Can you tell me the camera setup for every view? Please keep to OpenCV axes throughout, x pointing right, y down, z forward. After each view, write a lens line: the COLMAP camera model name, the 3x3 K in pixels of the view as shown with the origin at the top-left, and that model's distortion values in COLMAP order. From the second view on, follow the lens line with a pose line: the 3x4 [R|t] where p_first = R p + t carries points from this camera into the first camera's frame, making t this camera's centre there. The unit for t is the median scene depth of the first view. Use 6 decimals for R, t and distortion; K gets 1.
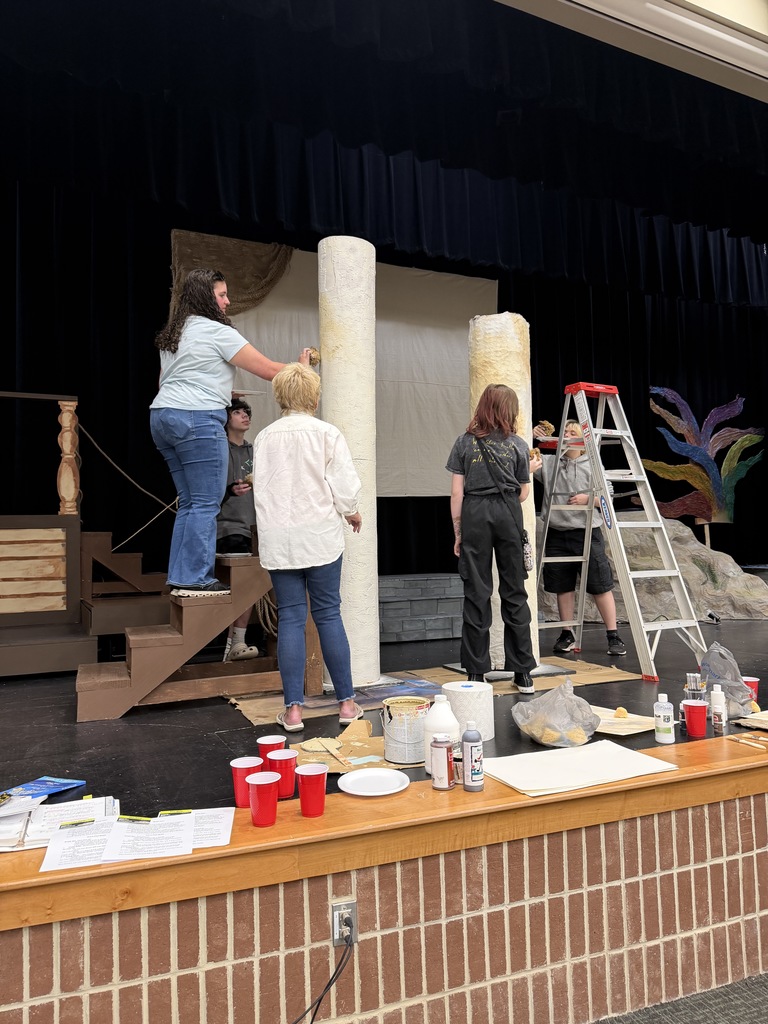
lens RADIAL K [[718.8, 0, 381.4], [0, 718.8, 524.3], [0, 0, 1]] dist [0.037499, -0.017173]
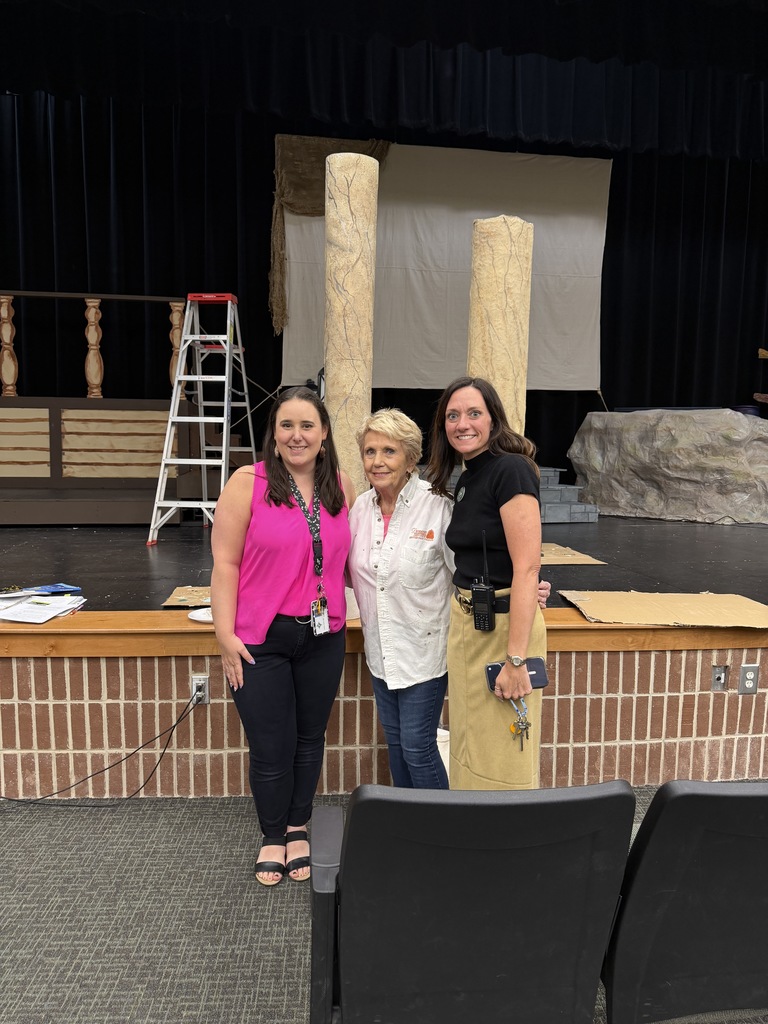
lens RADIAL K [[718.8, 0, 379.4], [0, 718.8, 513.1], [0, 0, 1]] dist [0.037499, -0.017173]
pose [[0.962638, 0.064794, -0.262925, 0.224213], [-0.027893, 0.989513, 0.141725, -0.006109], [0.269350, -0.129096, 0.954350, -0.082610]]
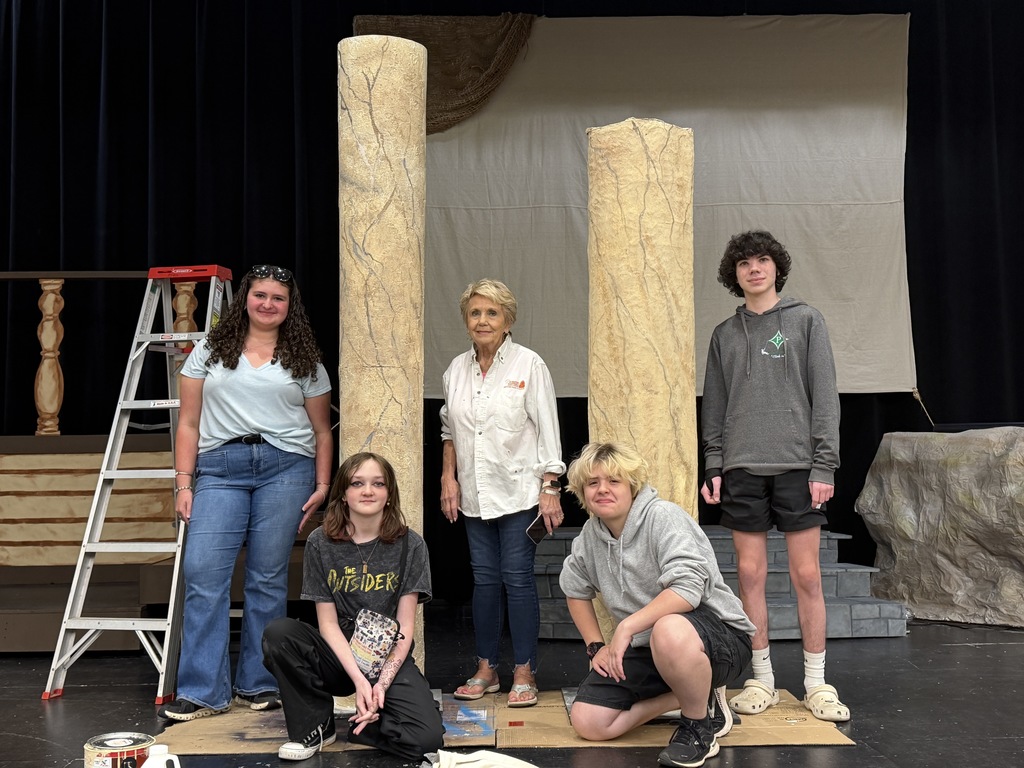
lens RADIAL K [[1161.5, 0, 504.8], [0, 1161.5, 388.4], [0, 0, 1]] dist [0.093569, 0.000000]
pose [[0.924427, -0.011866, -0.381174, 0.330716], [0.002116, 0.999660, -0.025988, -0.027256], [0.381353, 0.023217, 0.924138, 0.029618]]
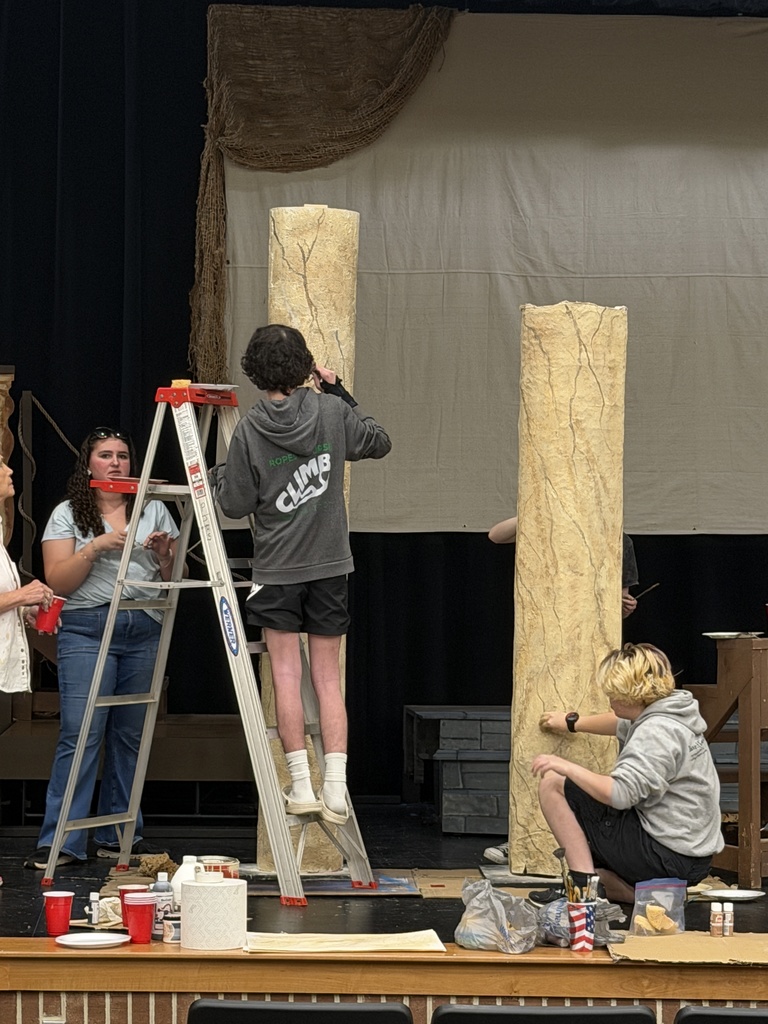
lens RADIAL K [[2639.1, 0, 388.2], [0, 2639.1, 509.9], [0, 0, 1]] dist [0.245114, 0.000000]
pose [[0.933964, 0.028098, -0.356261, 0.621889], [-0.022951, 0.999562, 0.018666, -0.111959], [0.356629, -0.009257, 0.934200, -0.870360]]
